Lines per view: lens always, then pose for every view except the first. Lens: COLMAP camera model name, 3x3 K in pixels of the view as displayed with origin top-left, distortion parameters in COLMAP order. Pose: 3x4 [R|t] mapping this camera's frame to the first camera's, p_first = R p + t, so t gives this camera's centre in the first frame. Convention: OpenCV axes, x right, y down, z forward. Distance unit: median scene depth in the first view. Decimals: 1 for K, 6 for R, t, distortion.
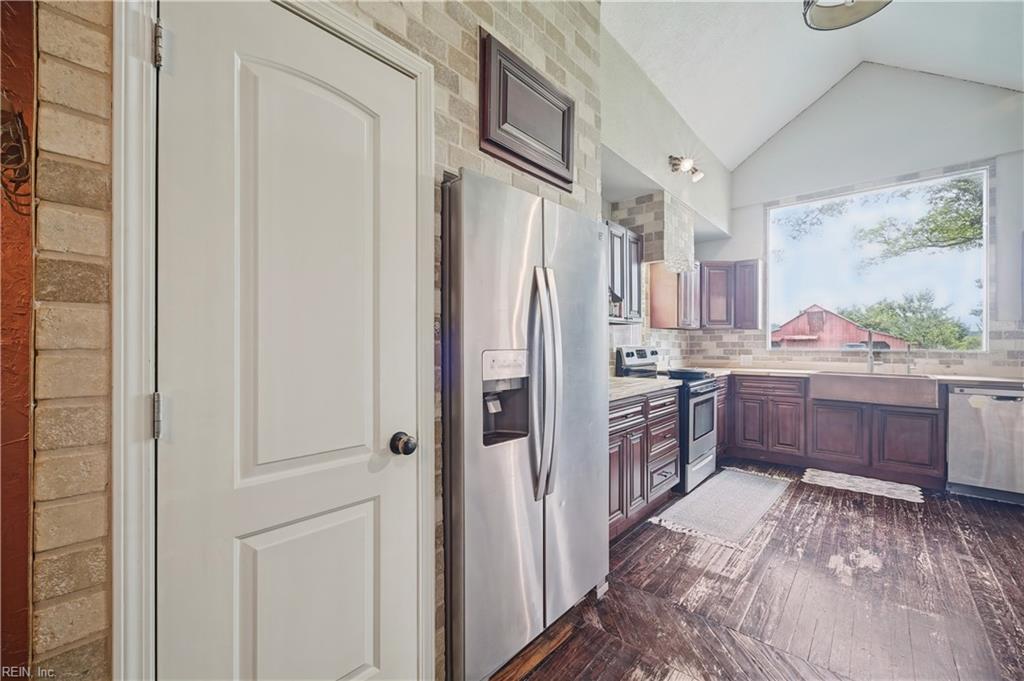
lens RADIAL K [[406.5, 0, 511.6], [0, 406.5, 344.1], [0, 0, 1]] dist [0.004527, -0.003000]
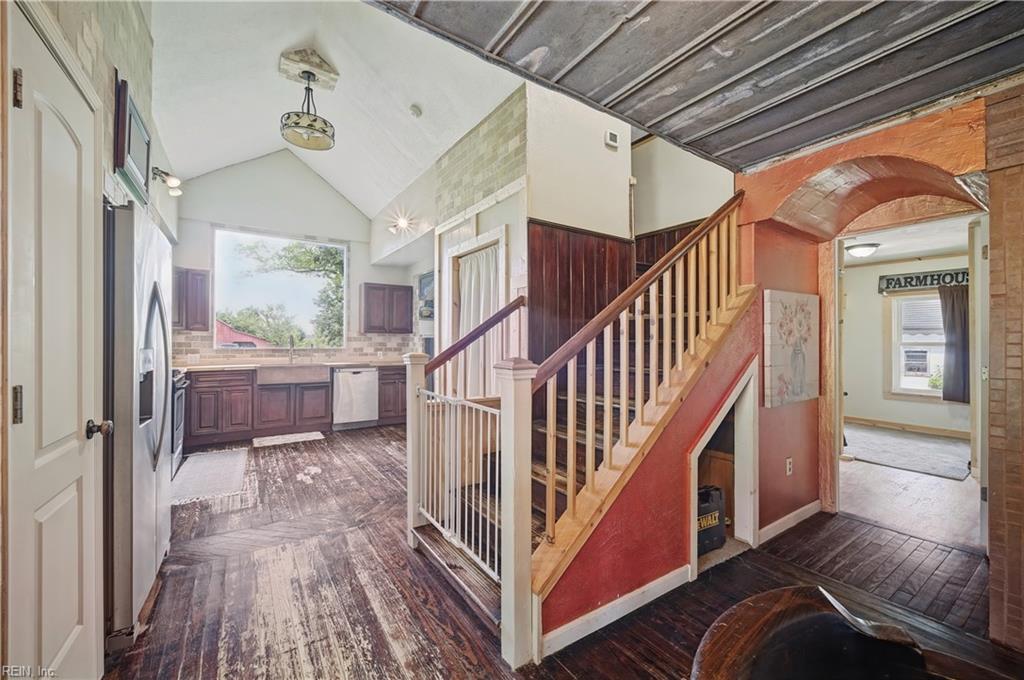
lens RADIAL K [[406.5, 0, 516.0], [0, 406.5, 341.9], [0, 0, 1]] dist [0.004527, -0.003000]
pose [[0.242218, 0.005762, 0.970205, -0.578543], [0.000340, 0.999982, -0.006023, 0.001043], [-0.970222, 0.001788, 0.242211, -0.238767]]
